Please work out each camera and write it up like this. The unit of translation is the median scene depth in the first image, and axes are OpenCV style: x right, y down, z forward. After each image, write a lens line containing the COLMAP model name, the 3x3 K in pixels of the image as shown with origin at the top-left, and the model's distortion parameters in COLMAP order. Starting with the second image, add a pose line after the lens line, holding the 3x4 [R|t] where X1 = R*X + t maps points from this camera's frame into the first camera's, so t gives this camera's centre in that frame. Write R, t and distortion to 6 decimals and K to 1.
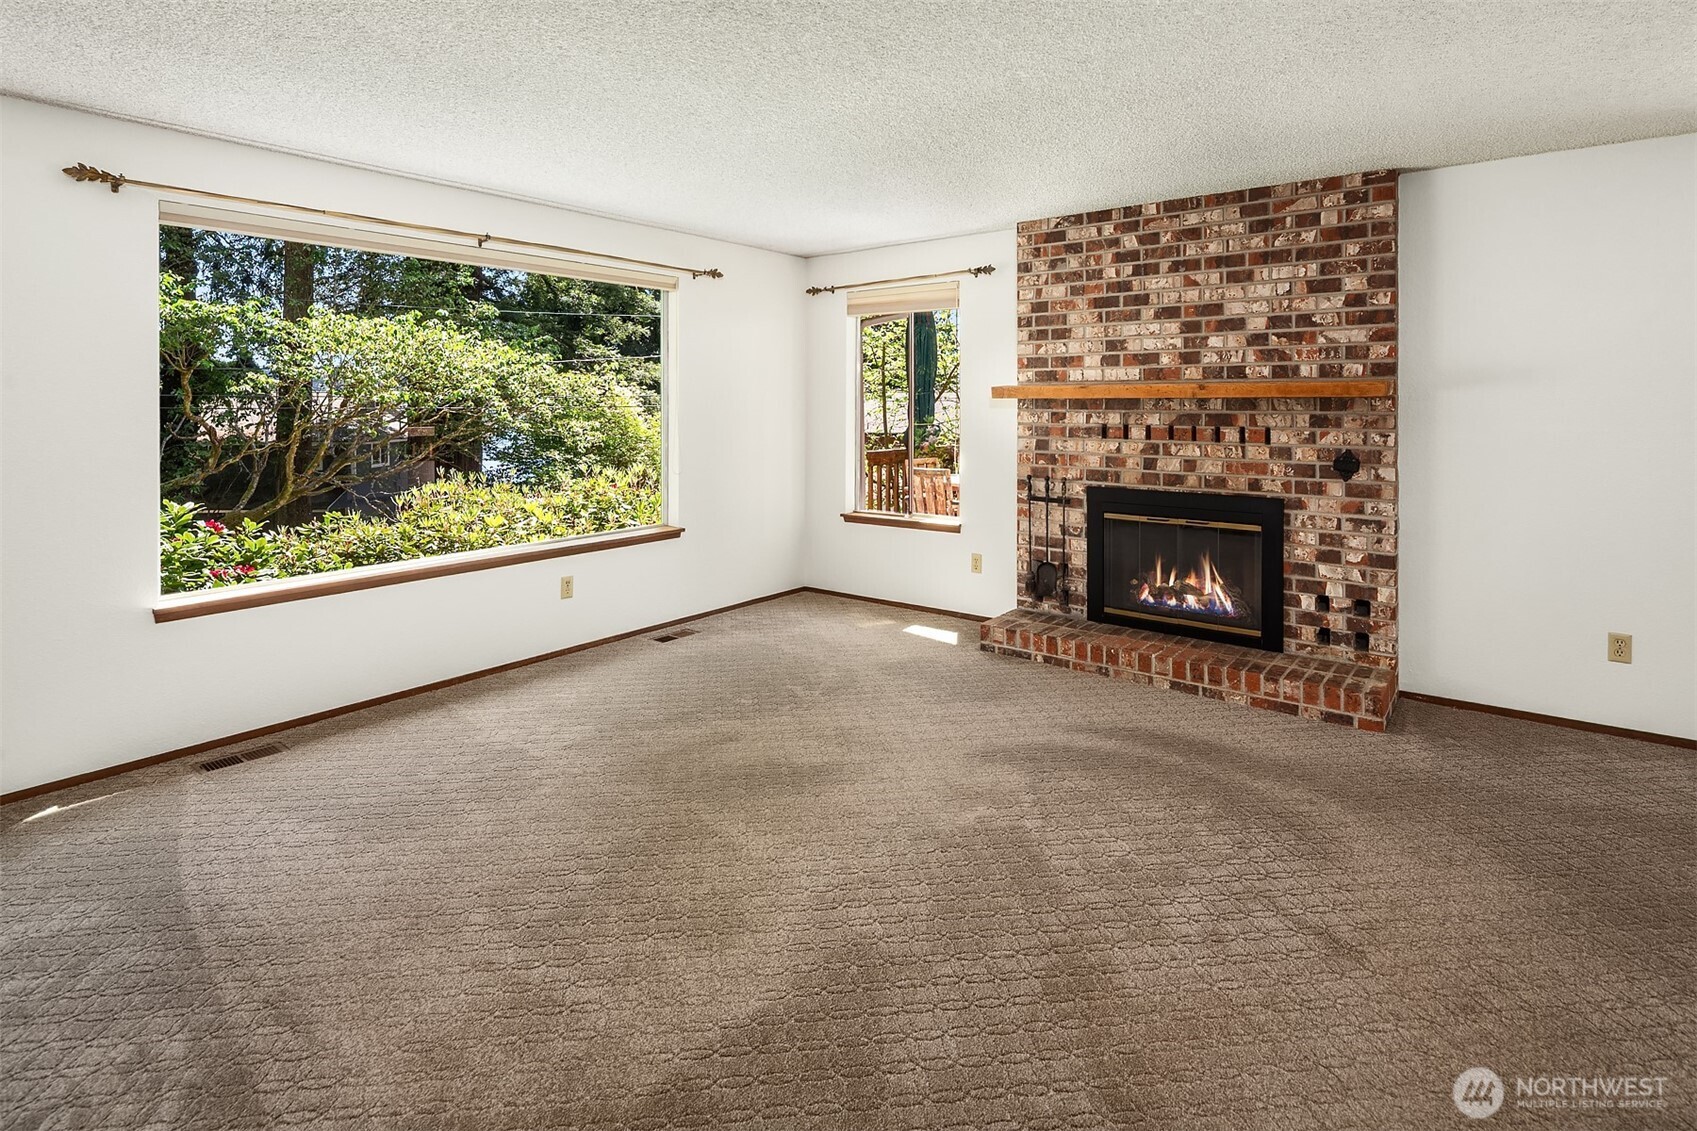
lens RADIAL K [[842.8, 0, 870.8], [0, 842.8, 404.1], [0, 0, 1]] dist [0.001438, -0.000374]
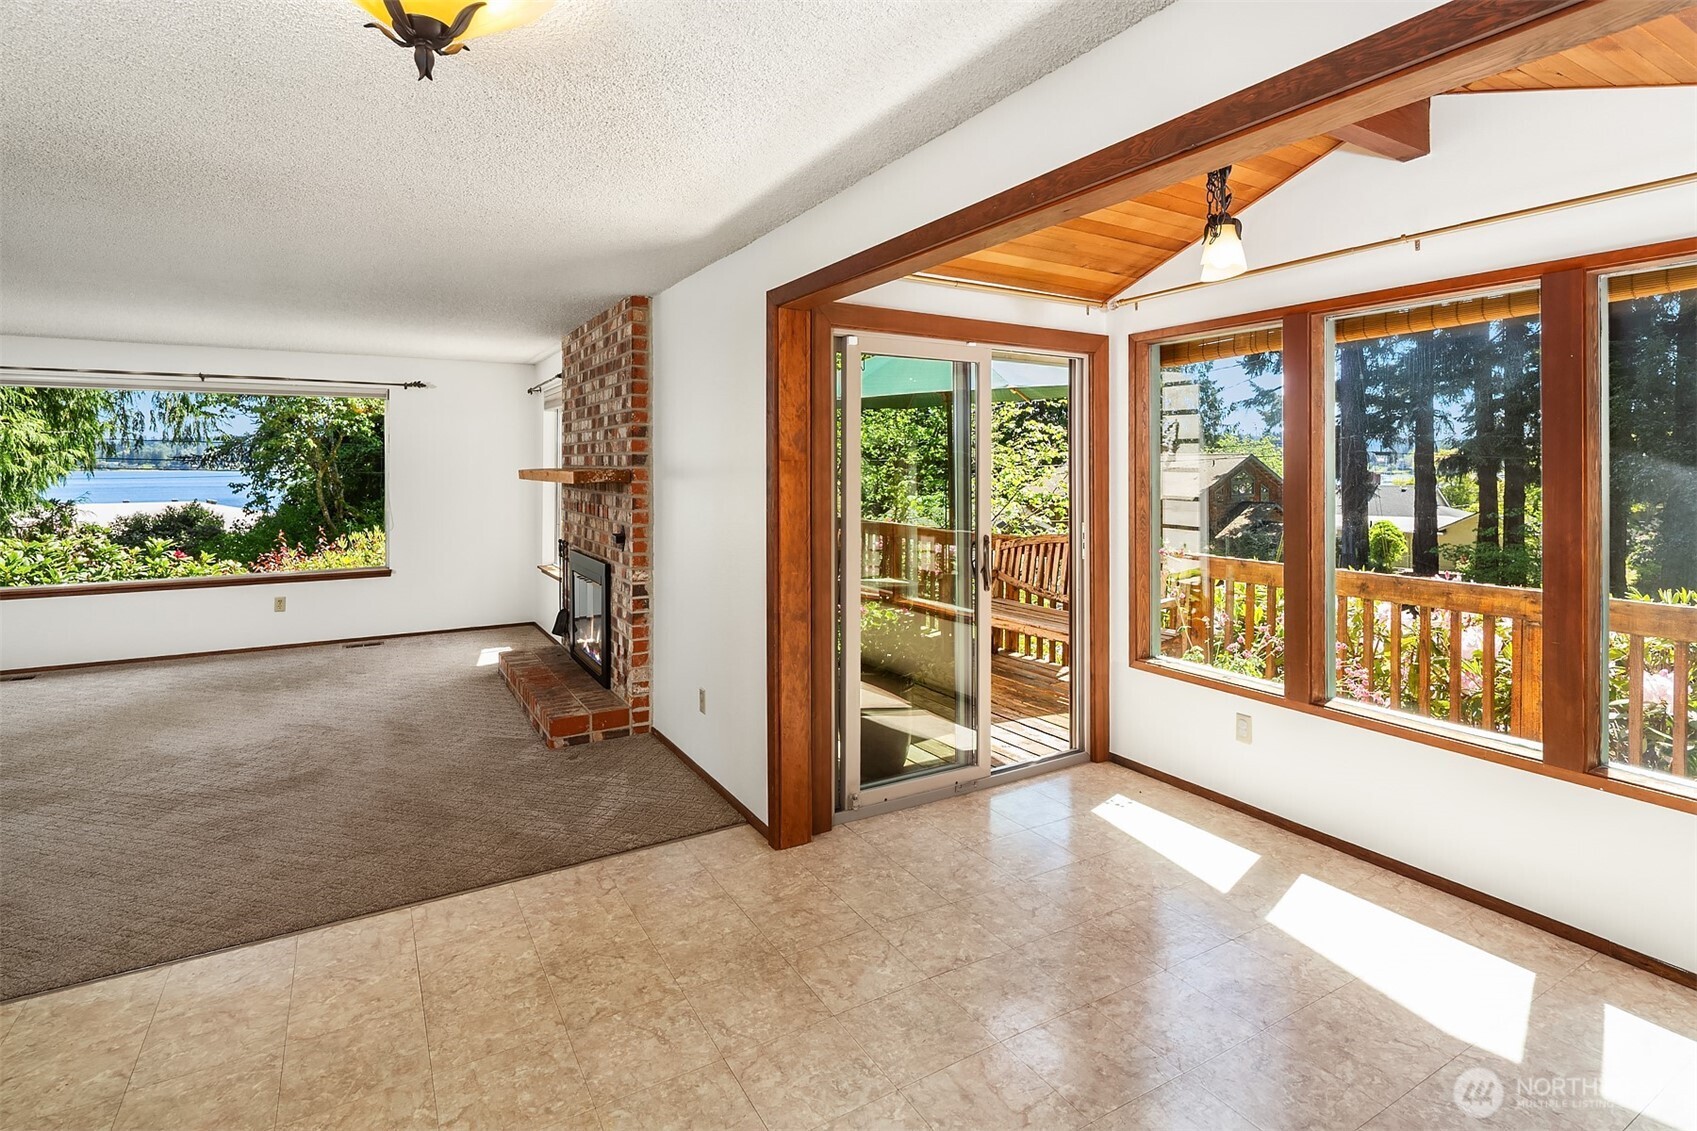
lens RADIAL K [[839.2, 0, 869.6], [0, 839.2, 462.3], [0, 0, 1]] dist [0.000856, -0.001406]
pose [[0.931000, 0.000043, -0.365020, 1.279436], [-0.001458, 0.999992, -0.003602, -0.032200], [0.365017, 0.003886, 0.930993, -0.002270]]
